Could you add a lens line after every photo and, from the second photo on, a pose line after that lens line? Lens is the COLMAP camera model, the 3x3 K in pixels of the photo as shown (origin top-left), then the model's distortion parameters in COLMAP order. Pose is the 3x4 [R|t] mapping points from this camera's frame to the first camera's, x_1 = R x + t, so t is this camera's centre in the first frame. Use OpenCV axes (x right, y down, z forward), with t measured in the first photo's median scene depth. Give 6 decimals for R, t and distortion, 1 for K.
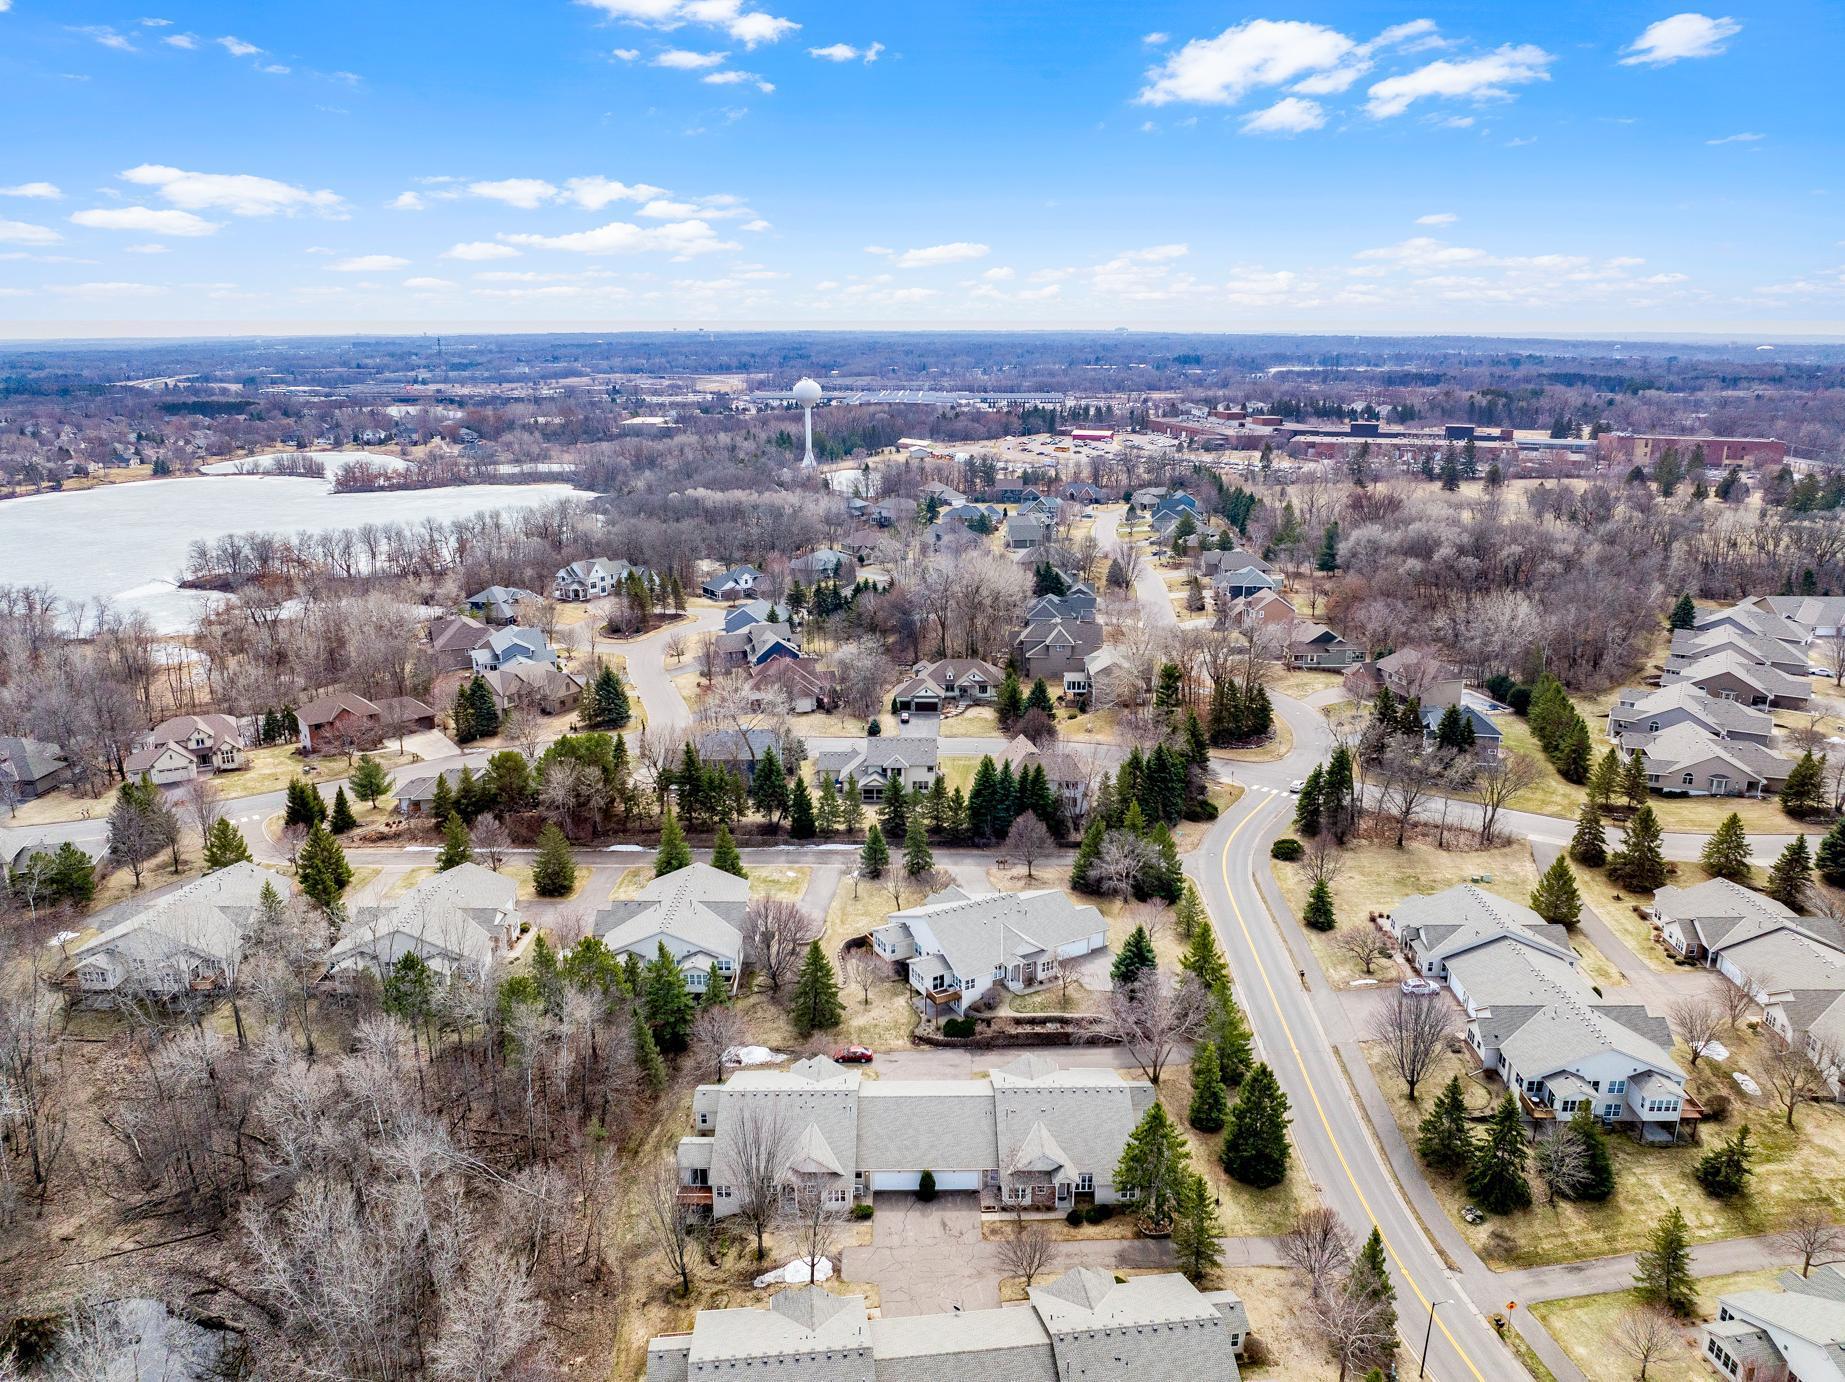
lens RADIAL K [[1297.3, 0, 922.6], [0, 1297.3, 690.9], [0, 0, 1]] dist [-0.024787, -0.003152]
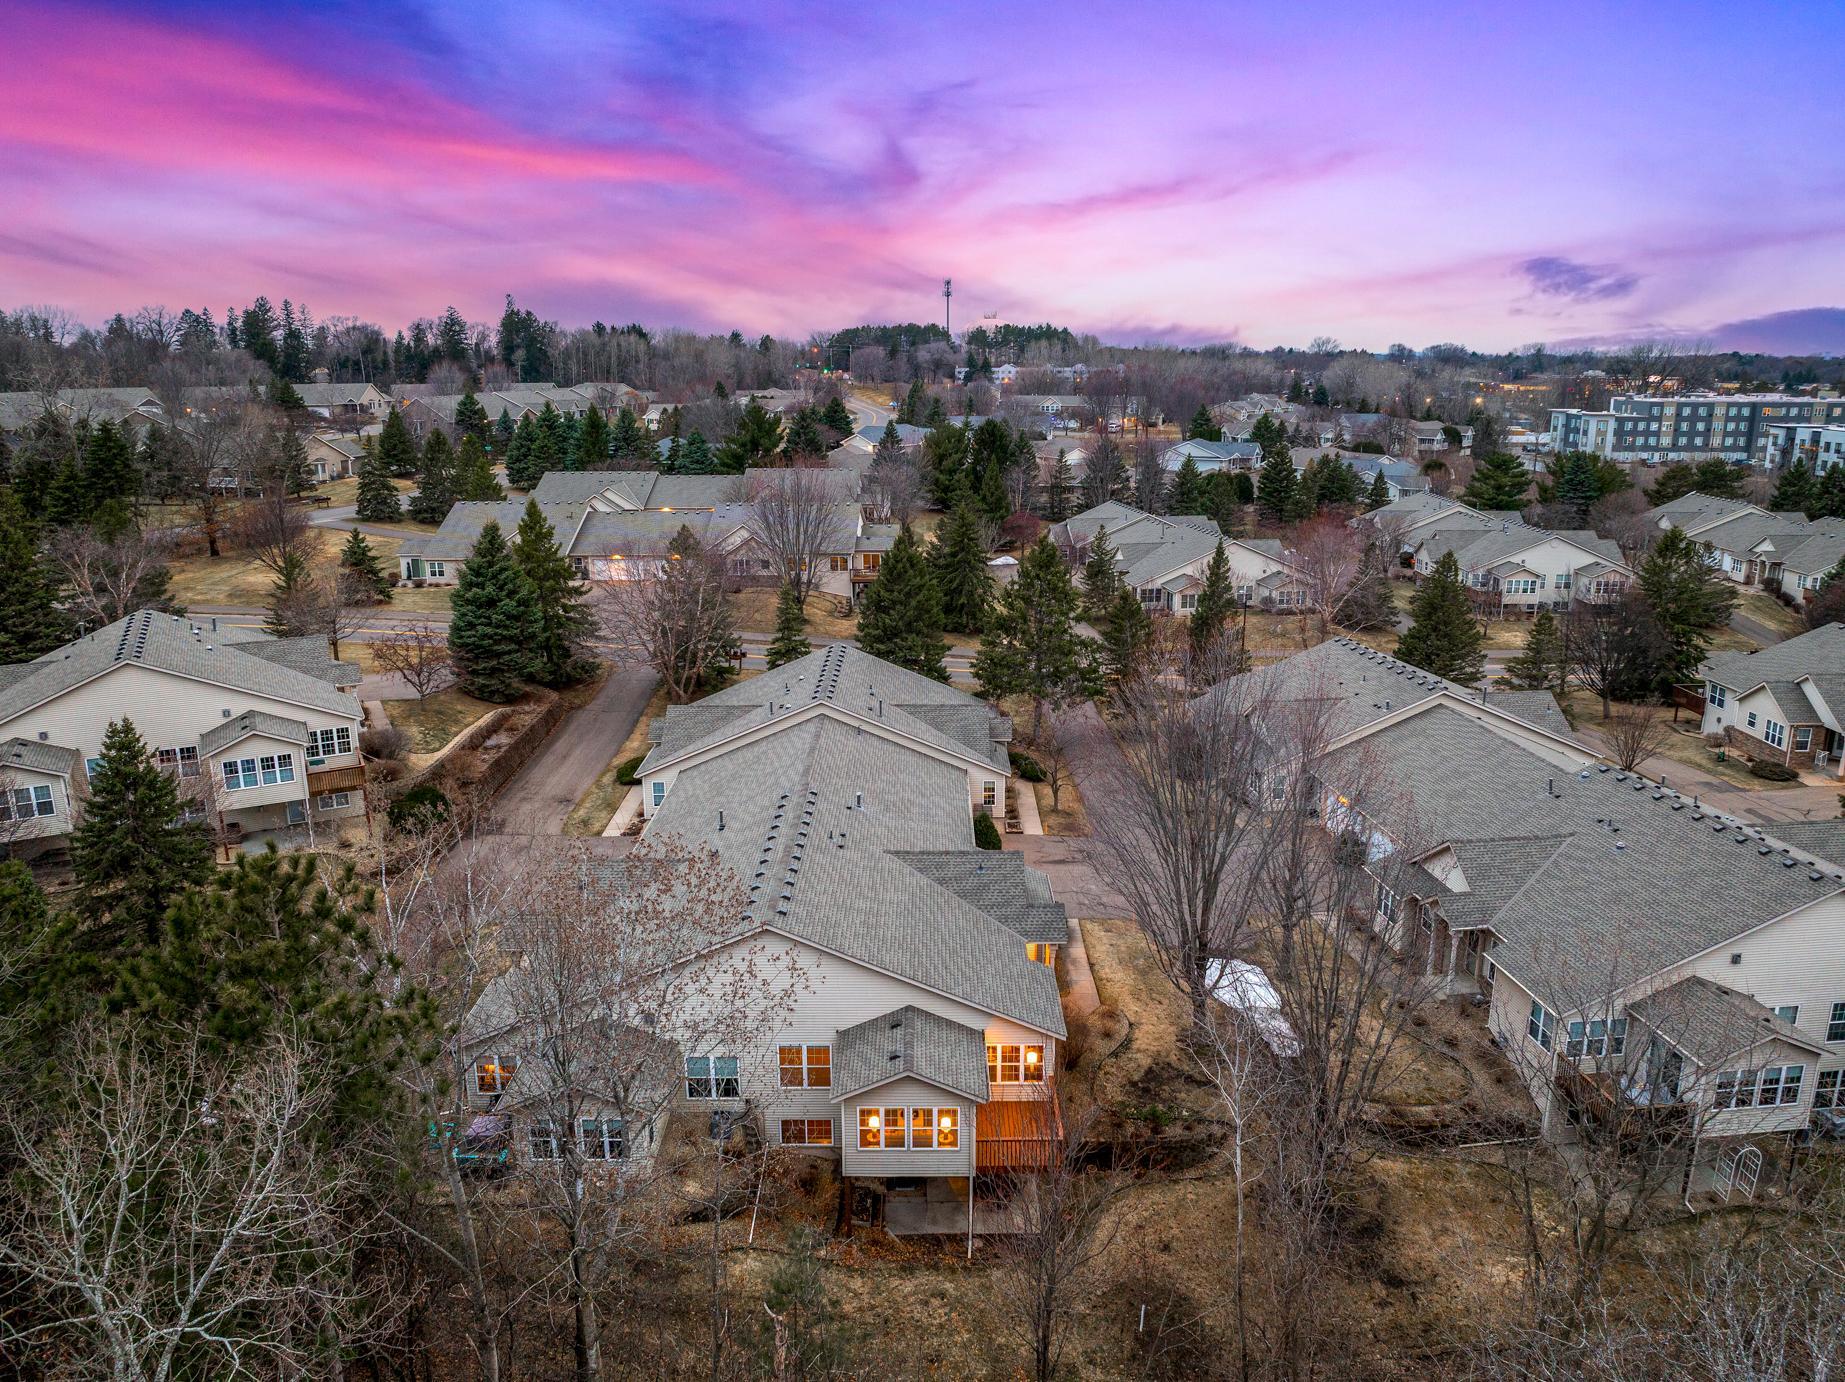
lens RADIAL K [[1292.8, 0, 921.5], [0, 1292.8, 700.1], [0, 0, 1]] dist [-0.027017, -0.004660]
pose [[0.011928, -0.257345, 0.966246, -0.323477], [0.276652, 0.929444, 0.244128, 0.142663], [-0.960896, 0.264401, 0.082281, 0.679272]]
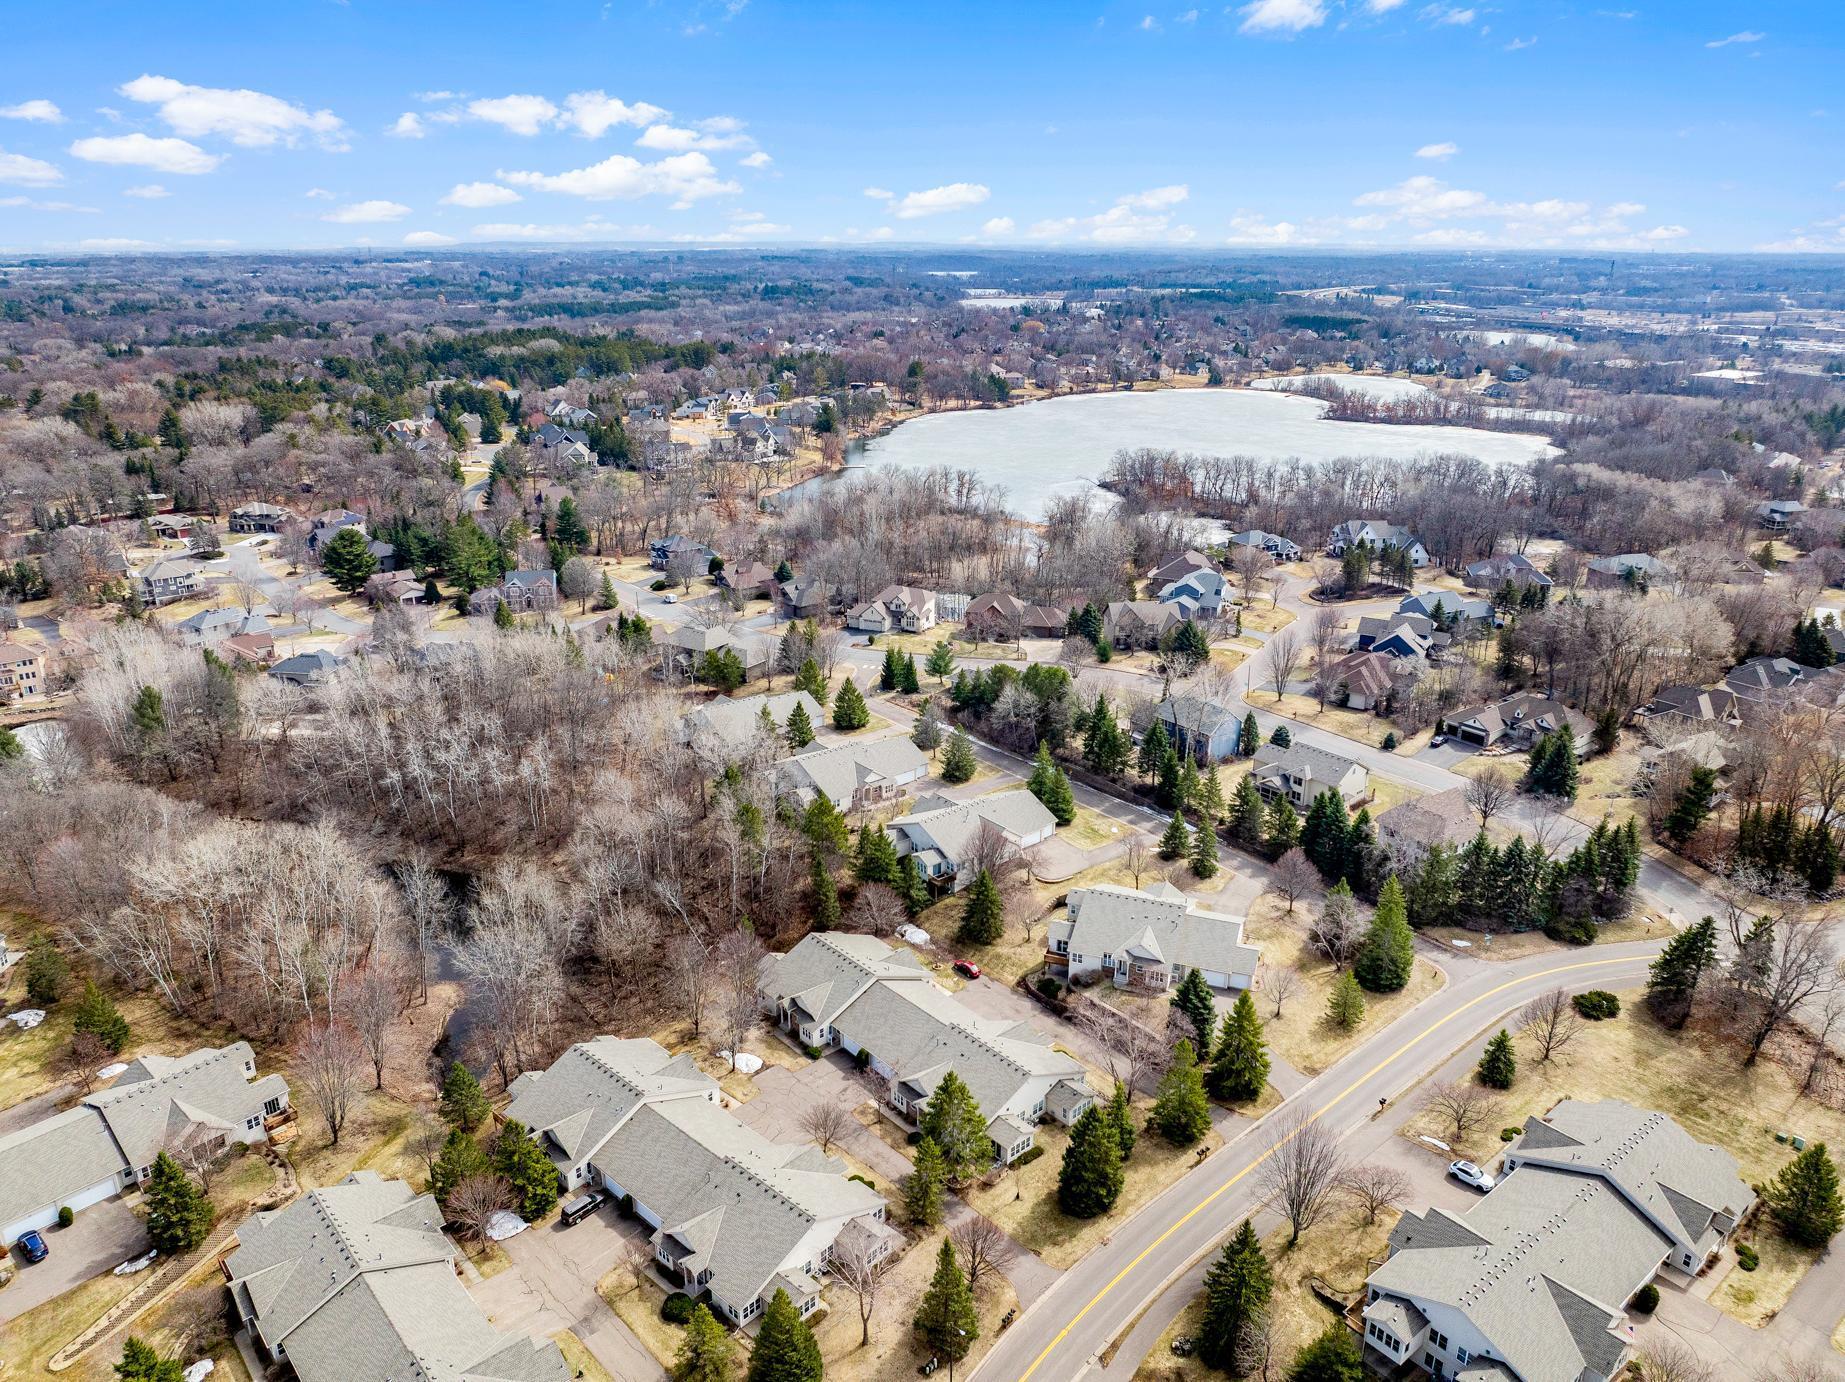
lens RADIAL K [[1292.8, 0, 921.5], [0, 1292.8, 700.1], [0, 0, 1]] dist [-0.027017, -0.004660]
pose [[0.647493, 0.262936, -0.715274, 0.594725], [-0.210039, 0.963812, 0.164164, -0.122125], [0.732554, 0.043941, 0.679289, 0.122308]]
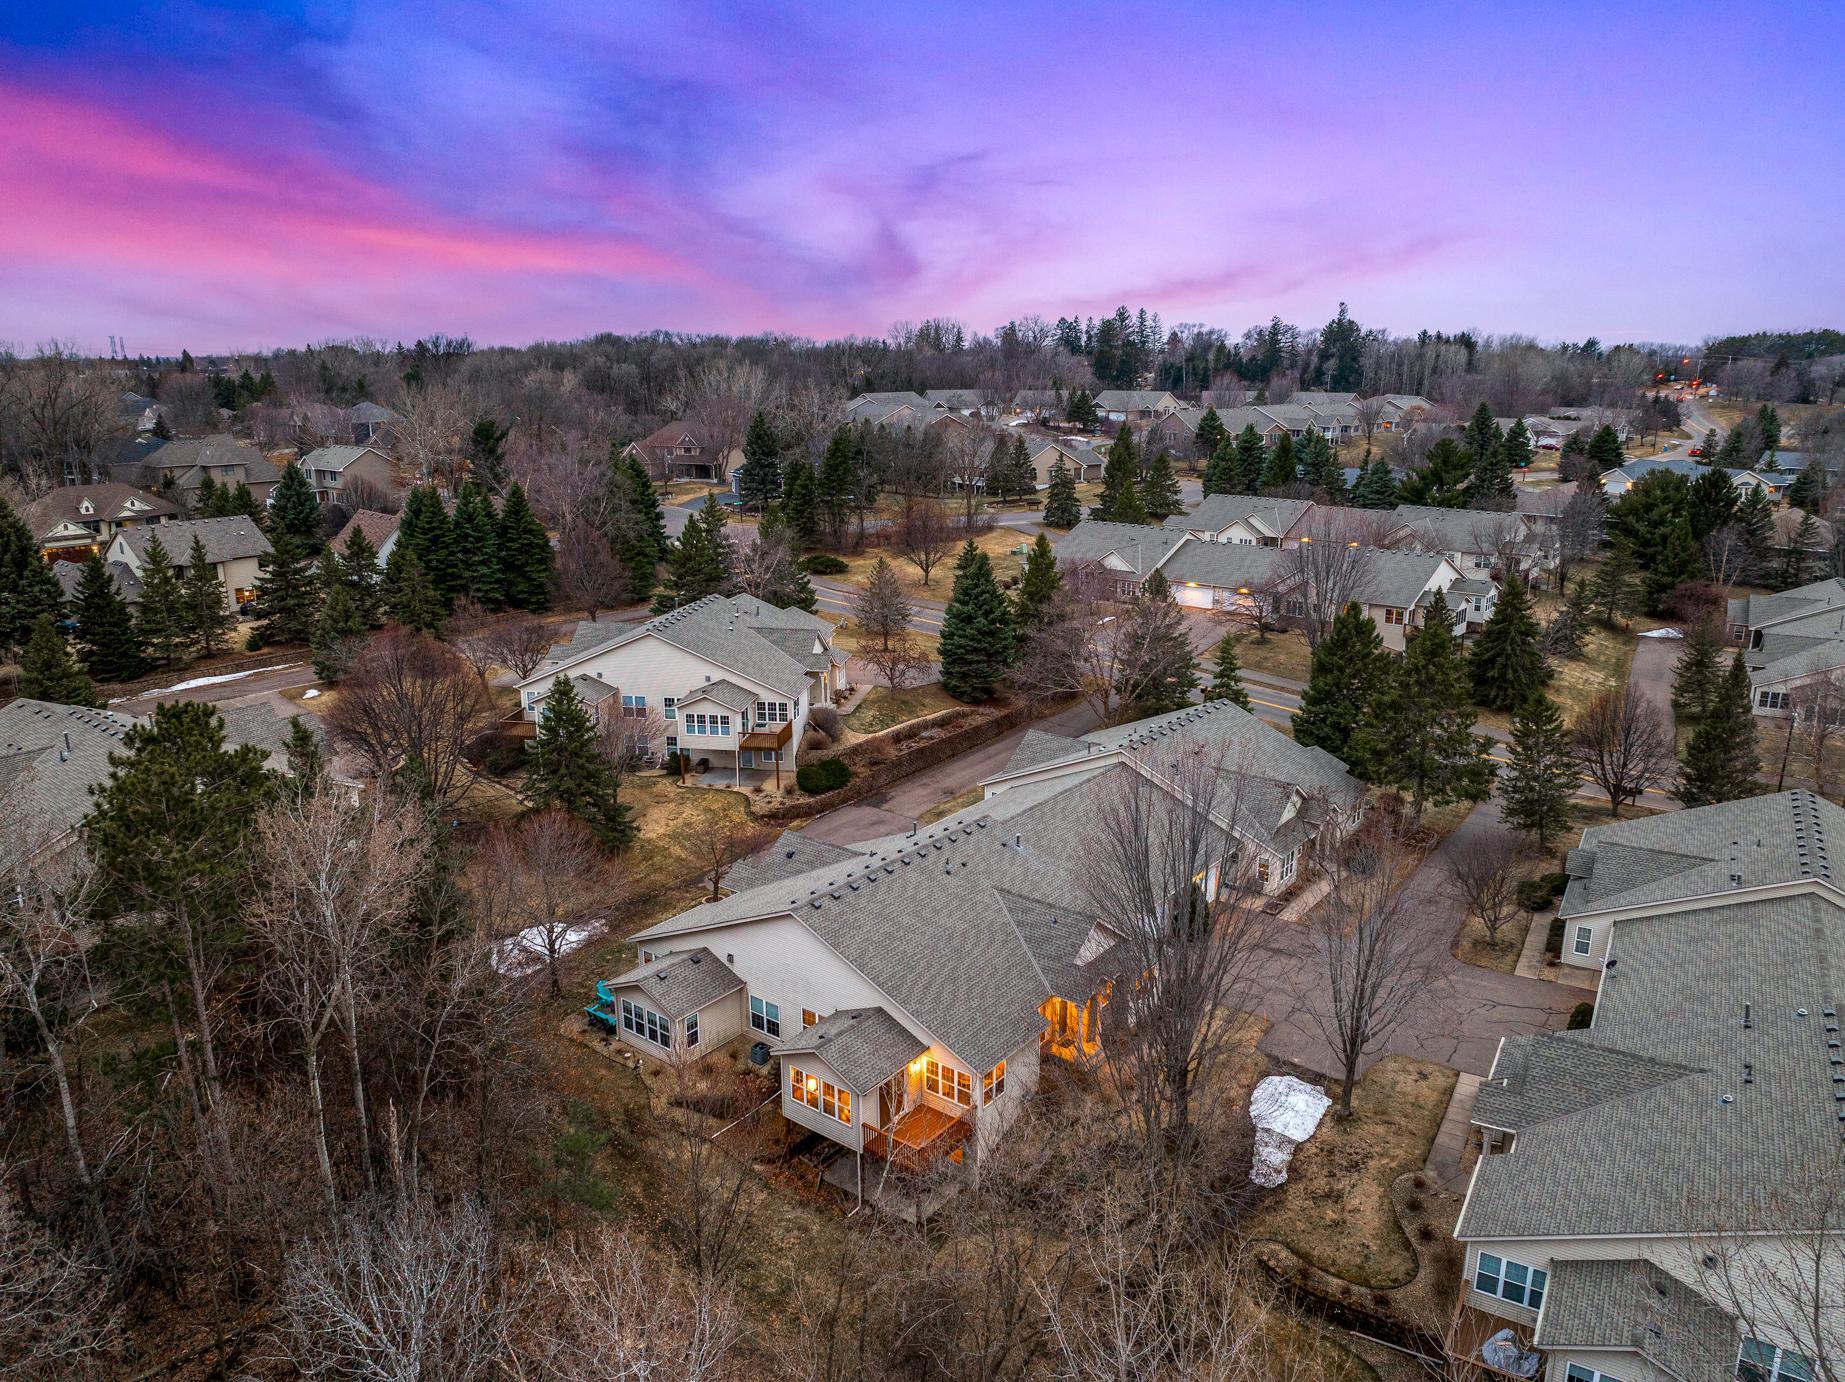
lens RADIAL K [[1299.1, 0, 923.1], [0, 1299.1, 685.6], [0, 0, 1]] dist [-0.036252, -0.001092]
pose [[0.619301, -0.196416, 0.760189, -0.309374], [0.215705, 0.973512, 0.075806, 0.161872], [-0.754942, 0.117029, 0.645265, 0.516472]]
